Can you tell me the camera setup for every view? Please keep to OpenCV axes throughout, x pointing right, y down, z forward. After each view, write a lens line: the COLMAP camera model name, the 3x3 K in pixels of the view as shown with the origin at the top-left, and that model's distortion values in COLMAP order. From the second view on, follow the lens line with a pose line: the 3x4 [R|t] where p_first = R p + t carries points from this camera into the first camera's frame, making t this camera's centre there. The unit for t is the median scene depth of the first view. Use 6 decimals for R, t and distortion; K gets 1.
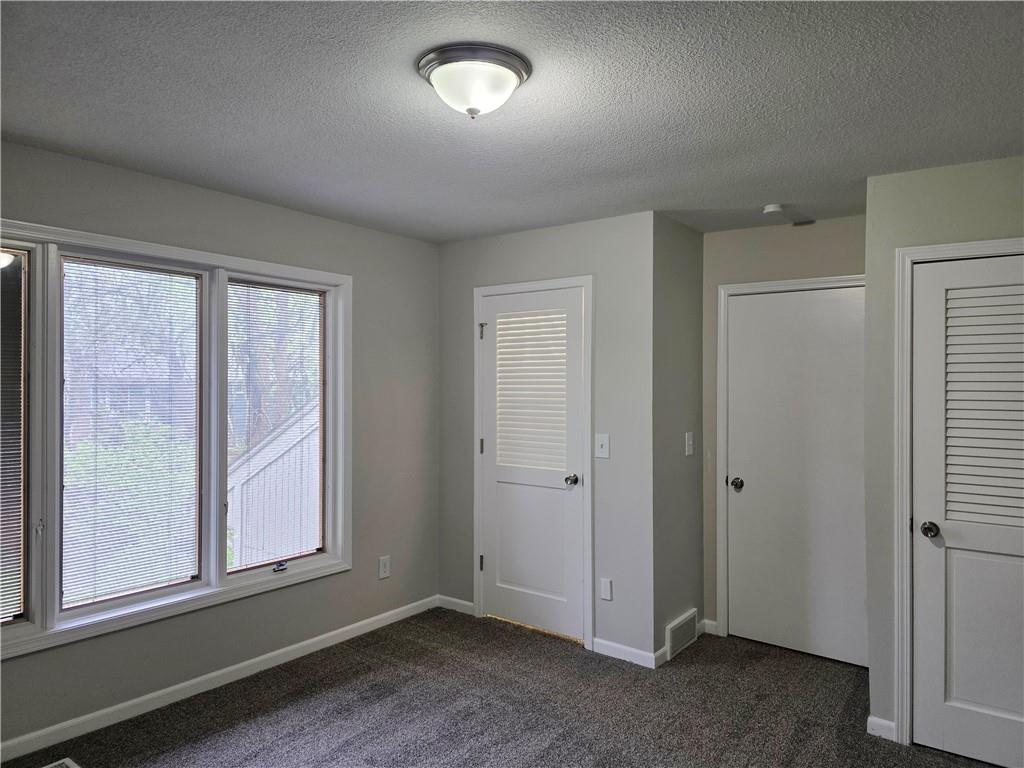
lens RADIAL K [[715.9, 0, 528.5], [0, 715.9, 378.0], [0, 0, 1]] dist [0.088260, -0.082190]
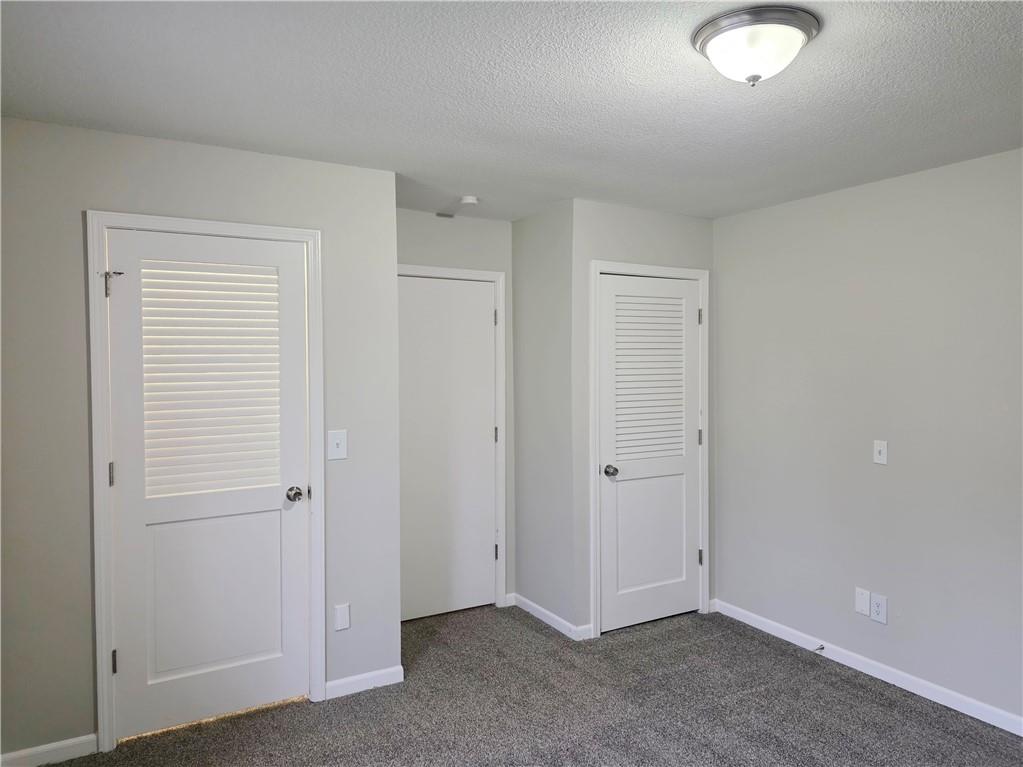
lens RADIAL K [[715.2, 0, 528.0], [0, 715.2, 377.5], [0, 0, 1]] dist [0.088260, -0.082190]
pose [[0.378409, -0.027948, 0.925217, -0.565345], [0.004553, 0.999588, 0.028332, -0.003655], [-0.925627, -0.006509, 0.378380, 0.487052]]
